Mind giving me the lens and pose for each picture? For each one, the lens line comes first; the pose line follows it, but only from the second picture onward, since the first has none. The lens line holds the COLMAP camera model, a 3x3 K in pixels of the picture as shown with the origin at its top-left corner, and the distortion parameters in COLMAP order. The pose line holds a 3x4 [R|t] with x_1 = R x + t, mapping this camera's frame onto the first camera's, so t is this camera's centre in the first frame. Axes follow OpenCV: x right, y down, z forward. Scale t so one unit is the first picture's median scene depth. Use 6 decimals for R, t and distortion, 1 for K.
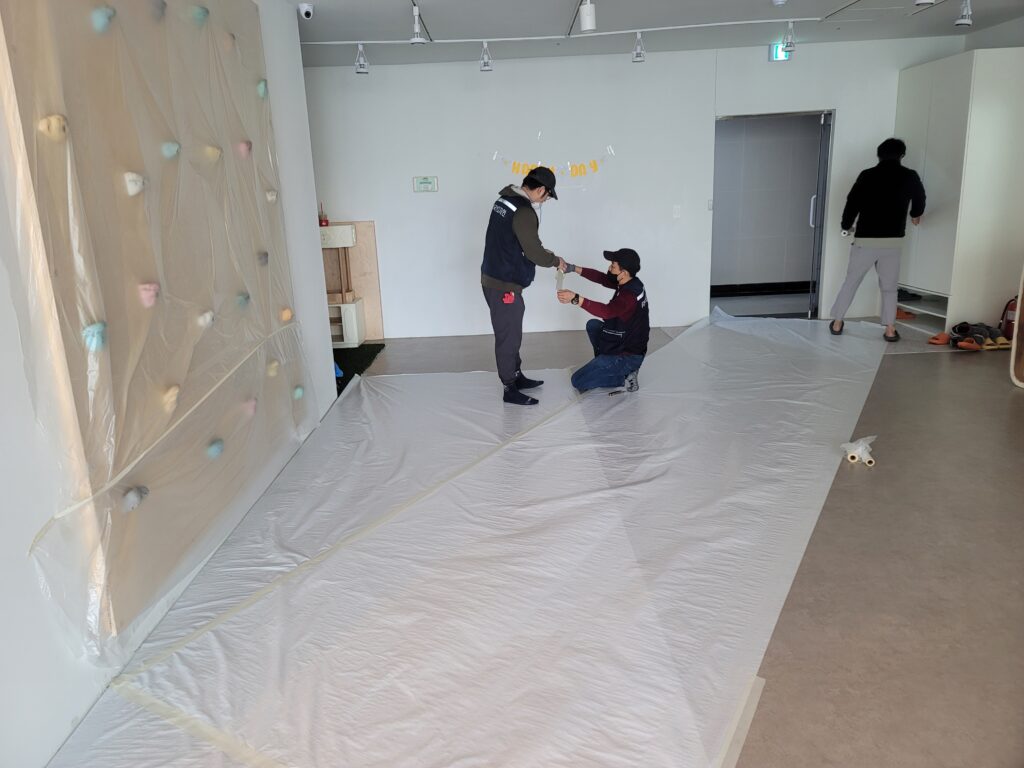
lens RADIAL K [[755.6, 0, 512.0], [0, 755.6, 384.0], [0, 0, 1]] dist [0.050935, -0.000288]
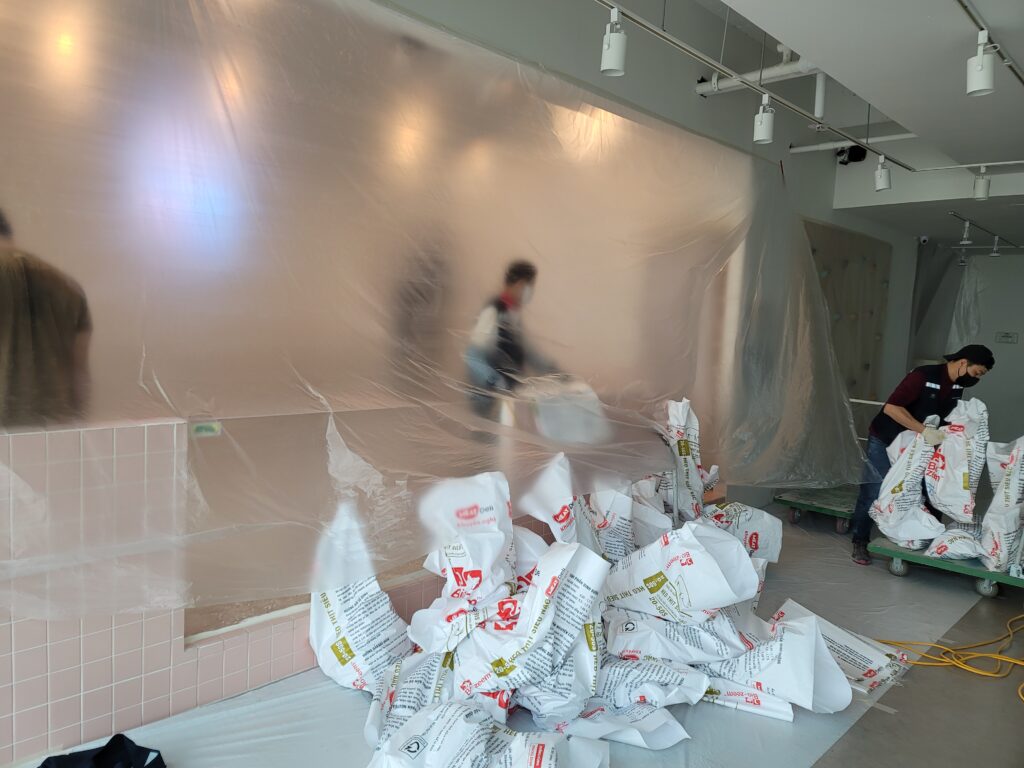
lens RADIAL K [[755.6, 0, 512.0], [0, 755.6, 384.0], [0, 0, 1]] dist [0.050935, -0.000288]
pose [[0.728742, 0.141126, -0.670089, 0.271636], [-0.247759, 0.966579, -0.065876, 0.185858], [0.638397, 0.214027, 0.739352, -0.839411]]
